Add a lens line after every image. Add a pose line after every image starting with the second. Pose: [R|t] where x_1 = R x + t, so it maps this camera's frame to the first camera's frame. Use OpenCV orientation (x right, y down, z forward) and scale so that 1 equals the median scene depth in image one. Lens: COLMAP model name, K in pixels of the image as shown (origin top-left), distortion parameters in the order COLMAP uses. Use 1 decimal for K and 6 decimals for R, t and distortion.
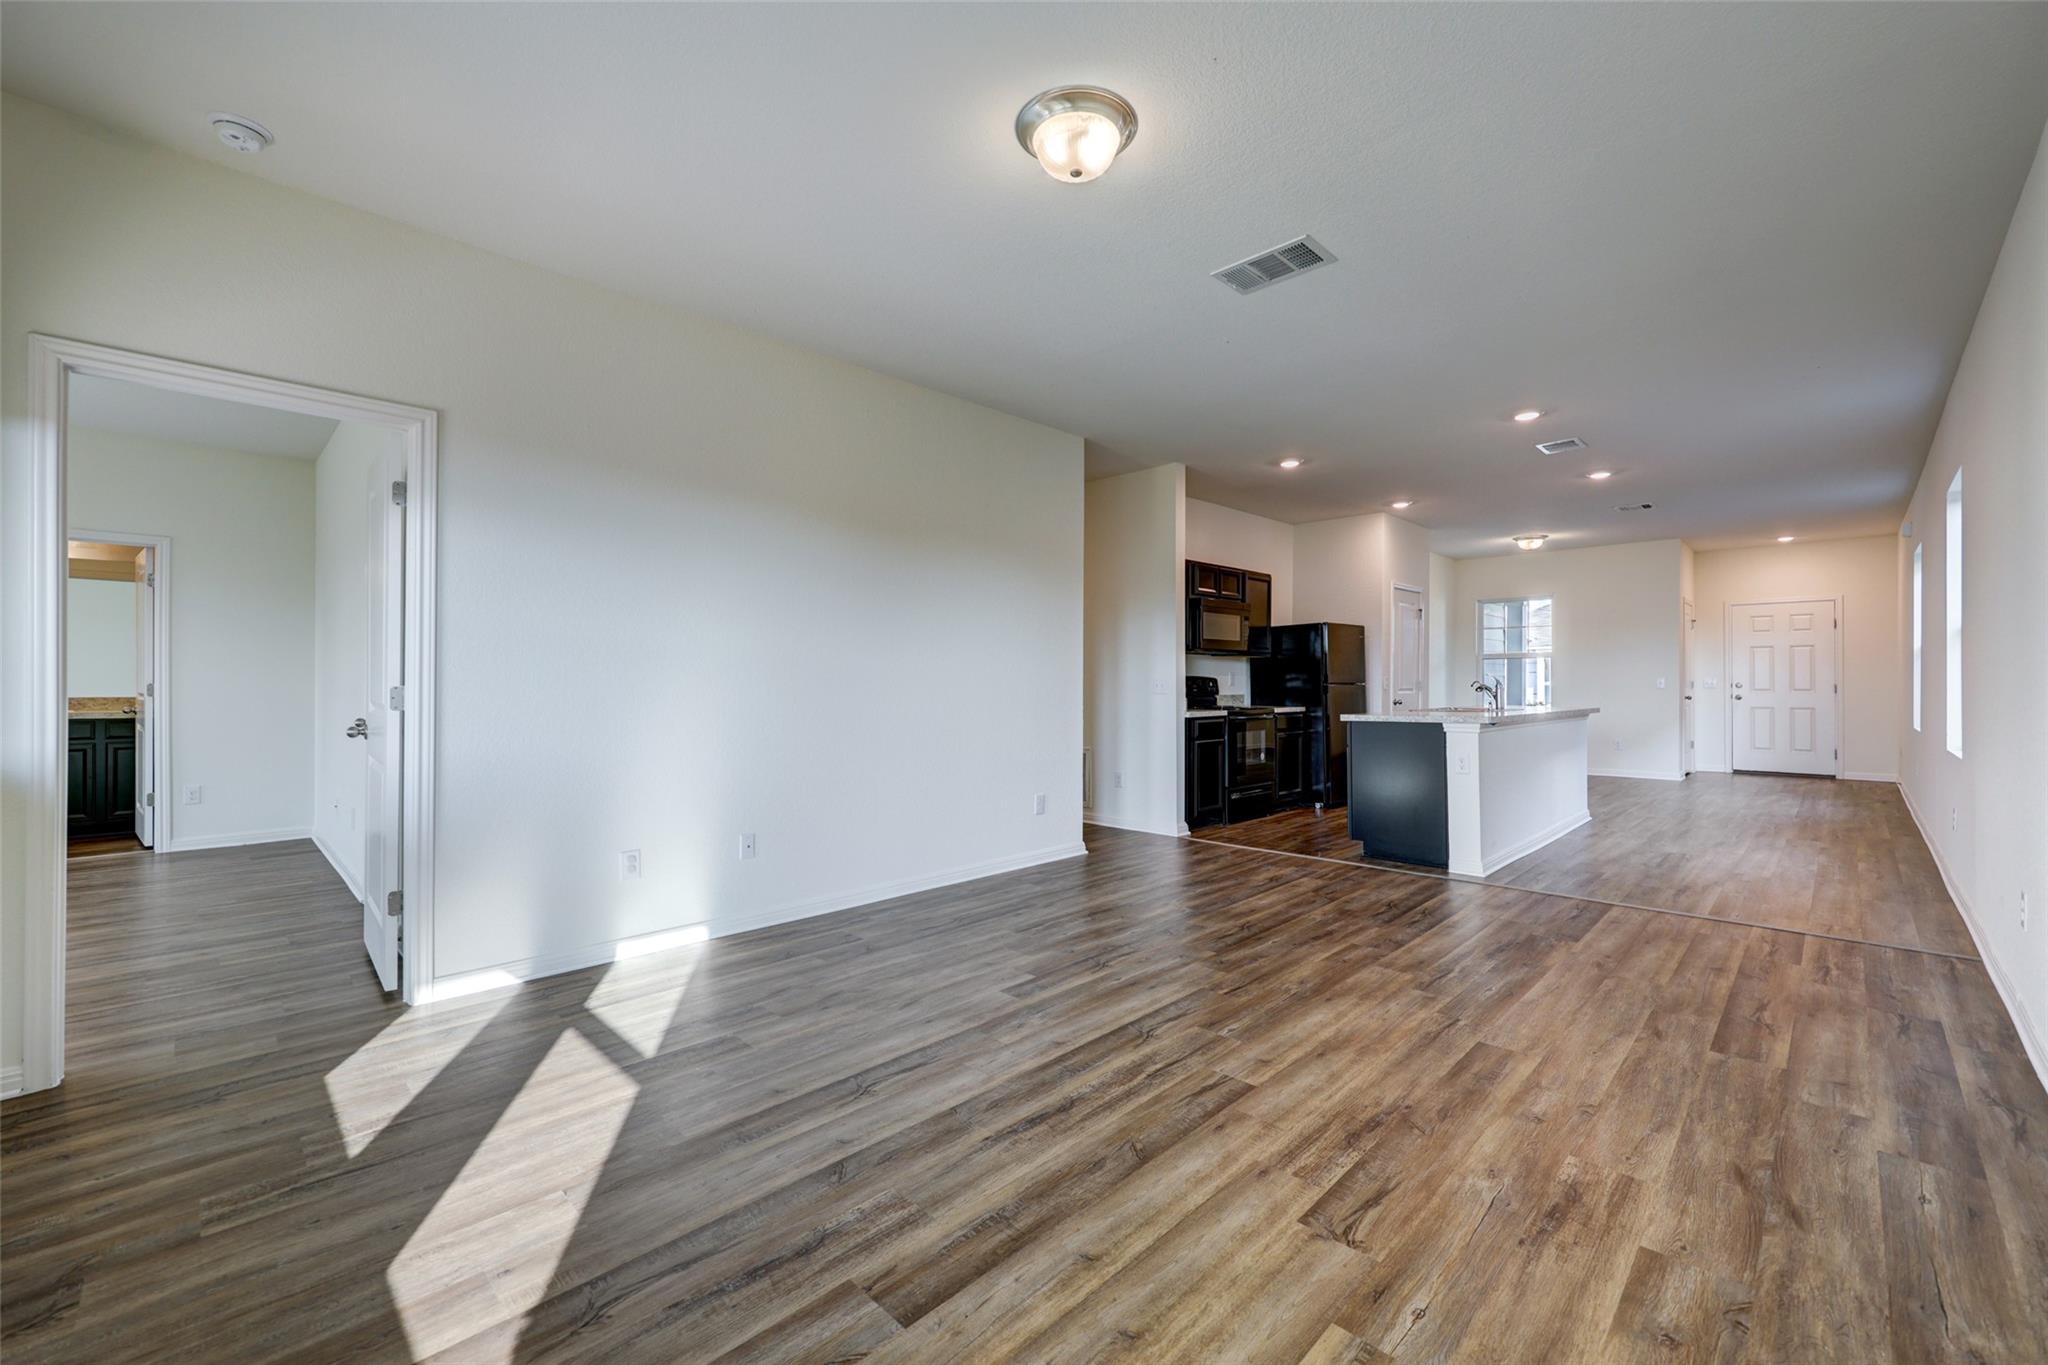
lens RADIAL K [[829.7, 0, 1038.2], [0, 829.7, 680.2], [0, 0, 1]] dist [-0.000083, 0.000609]
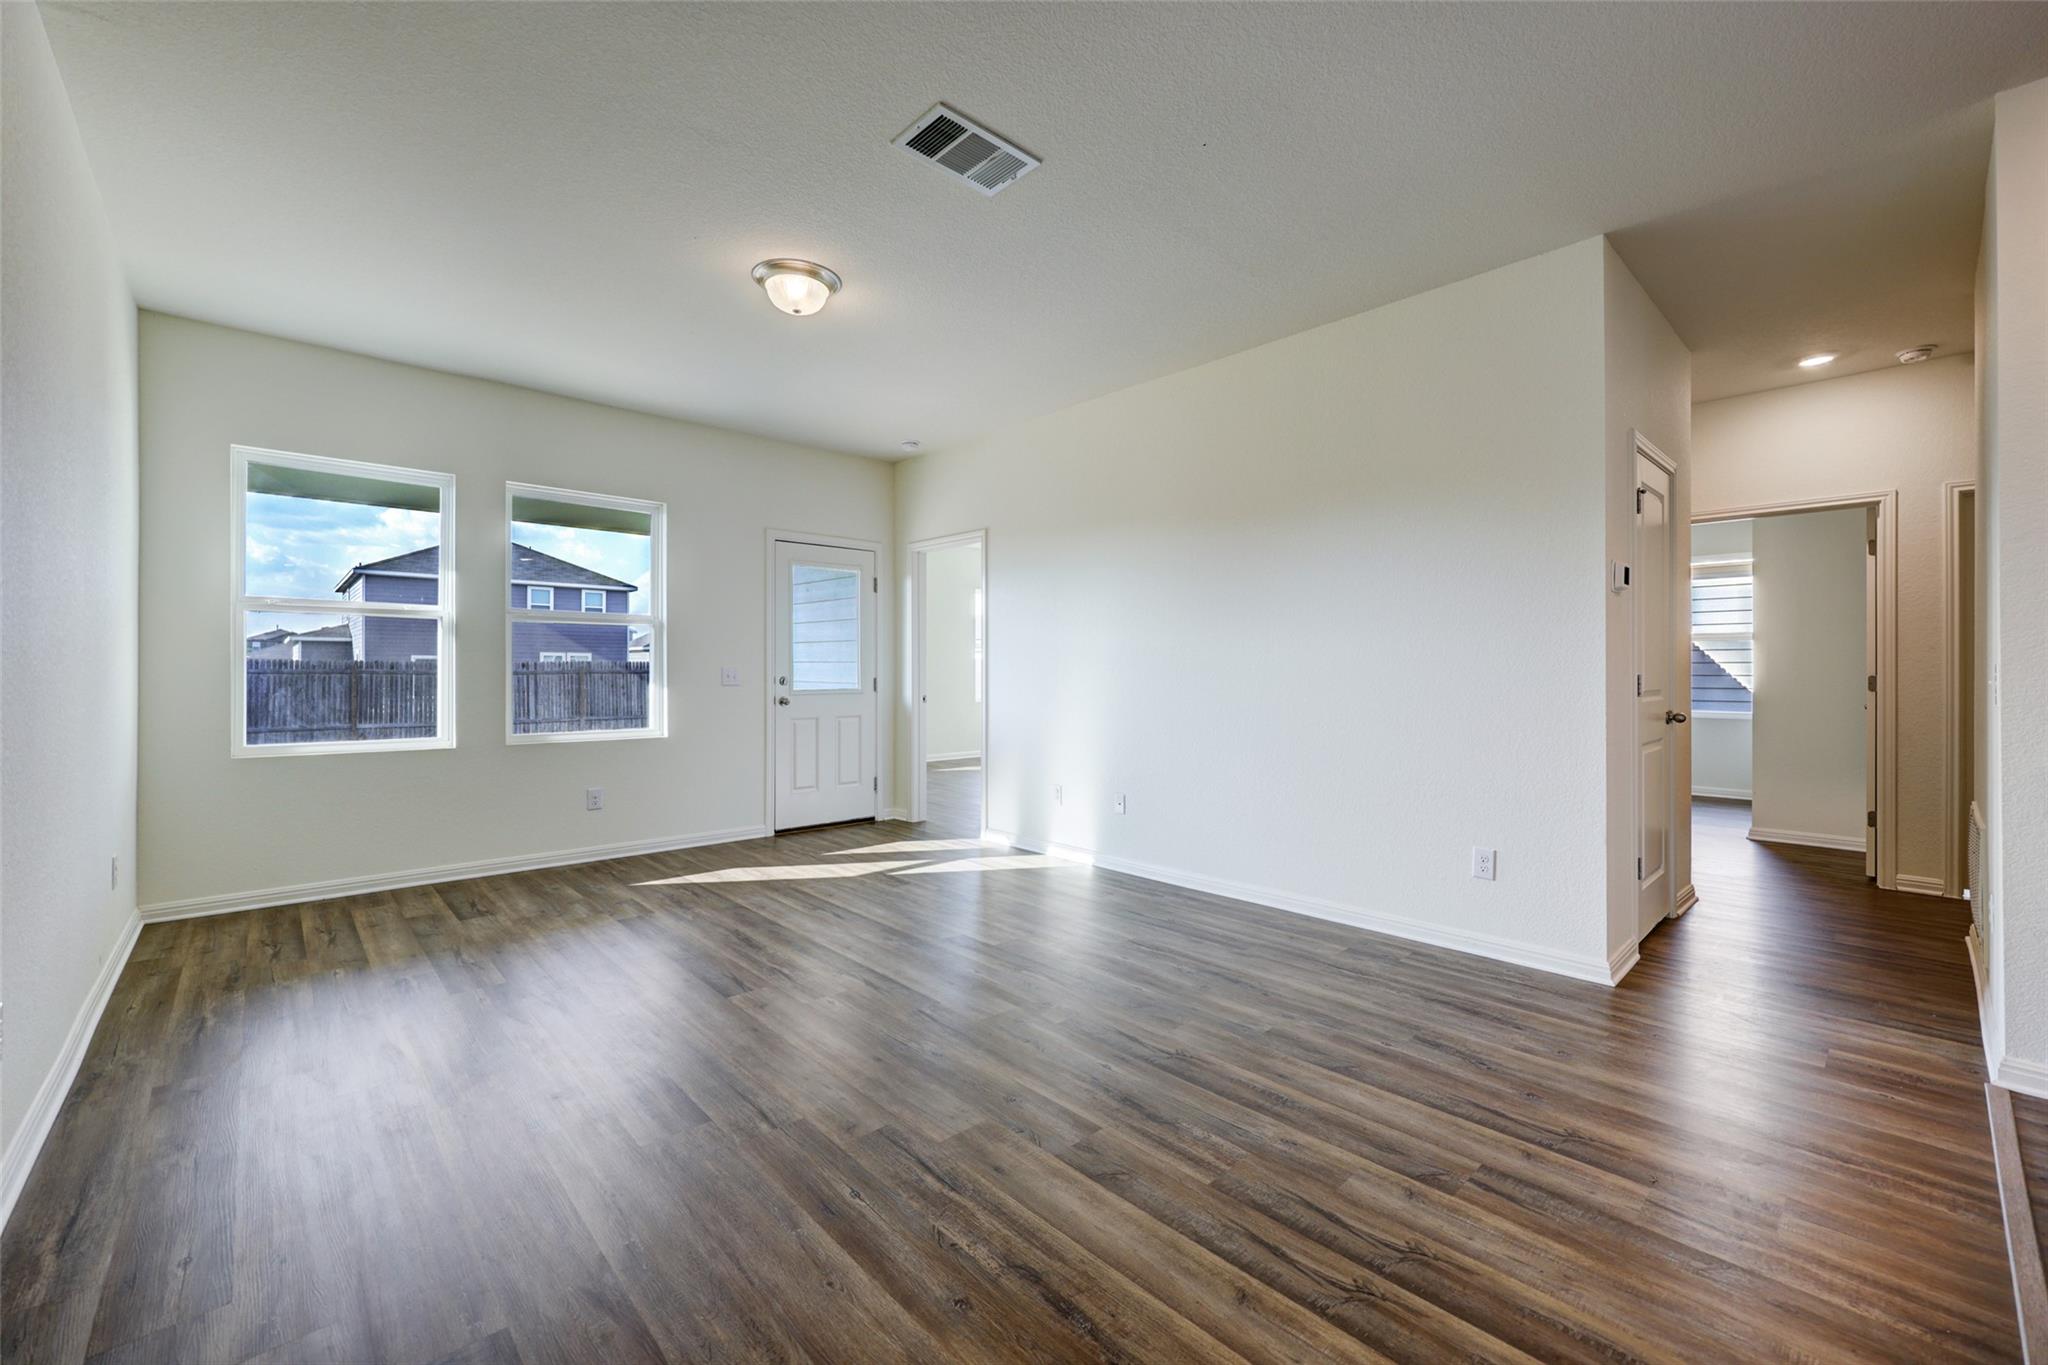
lens RADIAL K [[829.7, 0, 1026.2], [0, 829.7, 687.2], [0, 0, 1]] dist [-0.000083, 0.000609]
pose [[-0.055575, 0.019552, -0.998263, 0.968396], [0.002832, 0.999807, 0.019424, -0.000860], [0.998450, -0.001747, -0.055620, 0.997627]]
